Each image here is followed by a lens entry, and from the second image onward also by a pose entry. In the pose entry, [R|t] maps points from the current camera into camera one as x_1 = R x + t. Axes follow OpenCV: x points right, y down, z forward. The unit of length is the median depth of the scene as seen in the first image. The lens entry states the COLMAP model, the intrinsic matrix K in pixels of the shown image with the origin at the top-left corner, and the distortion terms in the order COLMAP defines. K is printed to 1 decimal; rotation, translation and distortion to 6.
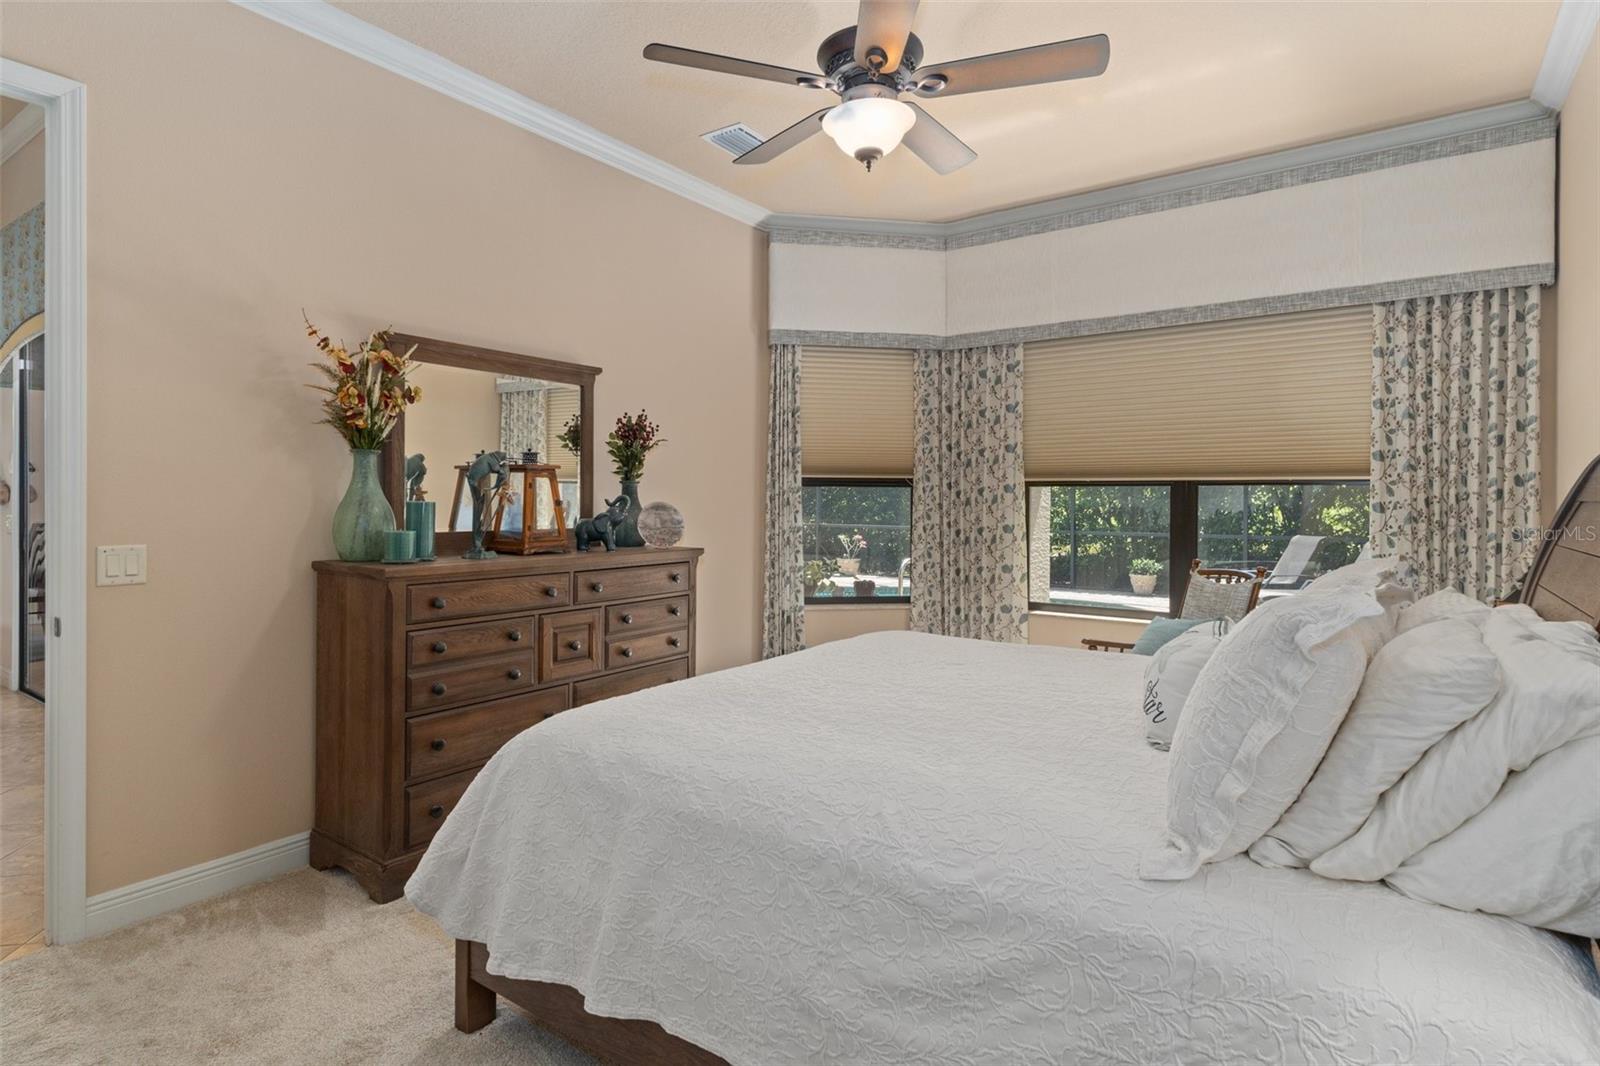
lens RADIAL K [[836.2, 0, 801.1], [0, 836.2, 510.9], [0, 0, 1]] dist [-0.000524, -0.000826]
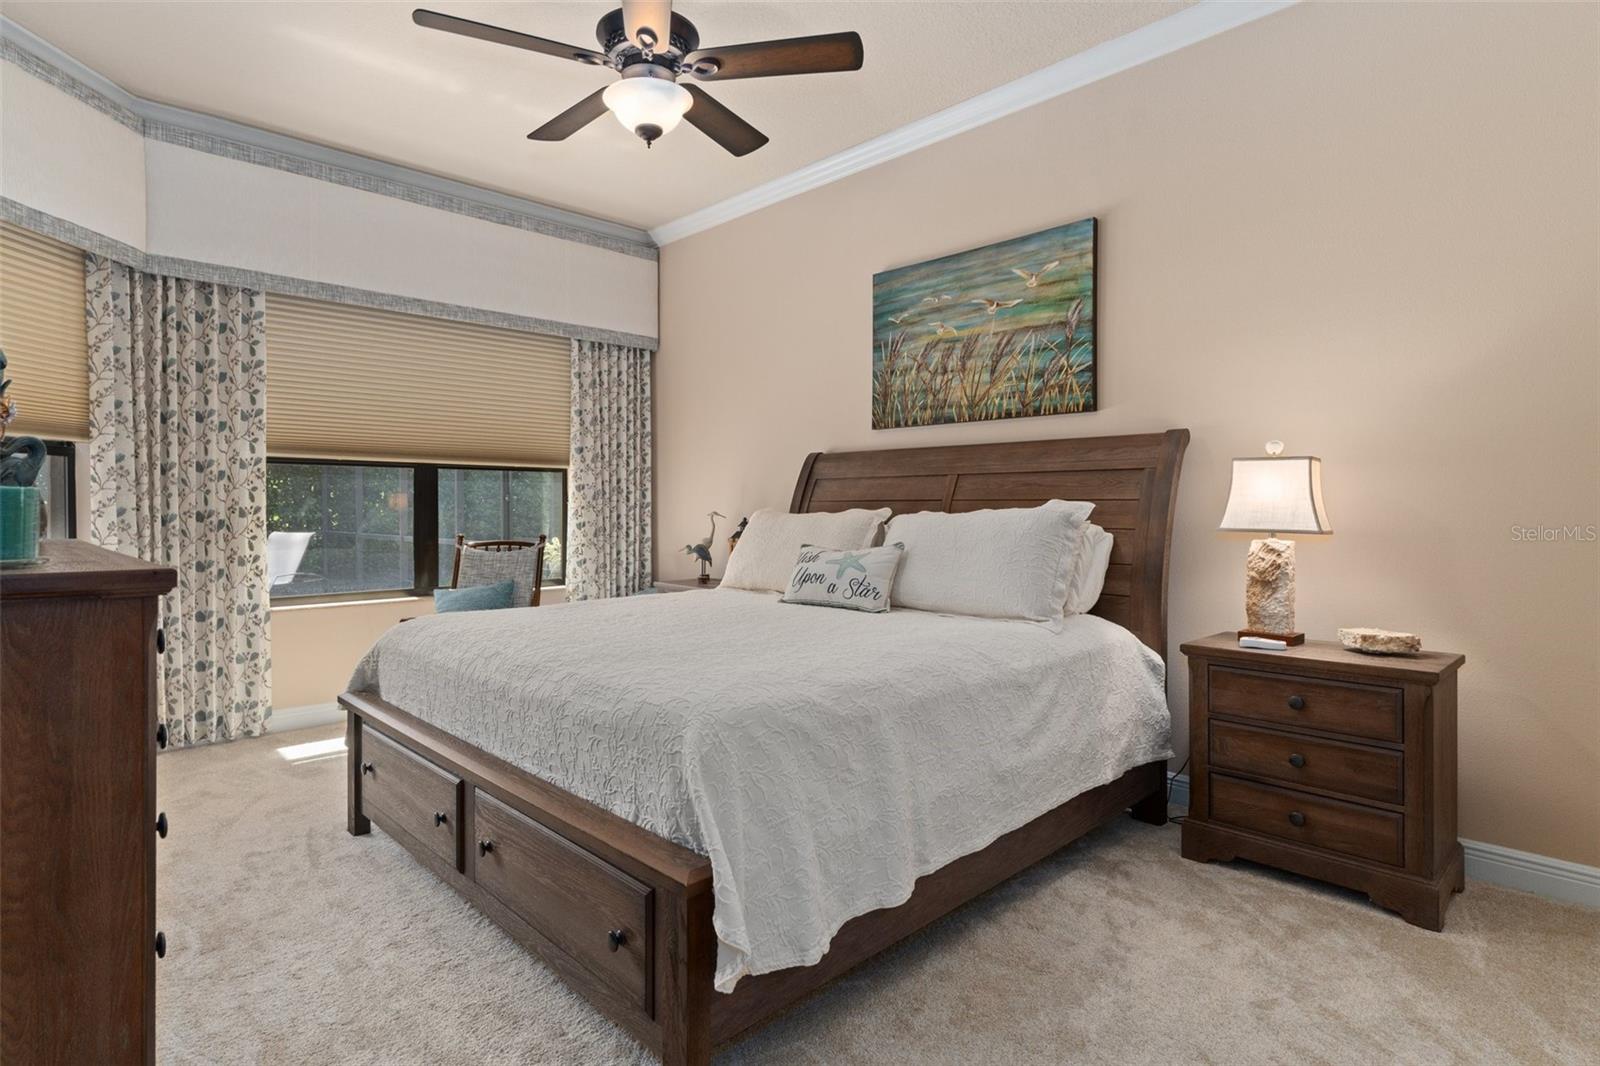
lens RADIAL K [[836.2, 0, 801.1], [0, 836.2, 510.9], [0, 0, 1]] dist [-0.000524, -0.000826]
pose [[0.172872, -0.018862, 0.984764, -0.561370], [0.002024, 0.999821, 0.018795, 0.006357], [-0.984942, -0.001256, 0.172879, 0.376690]]
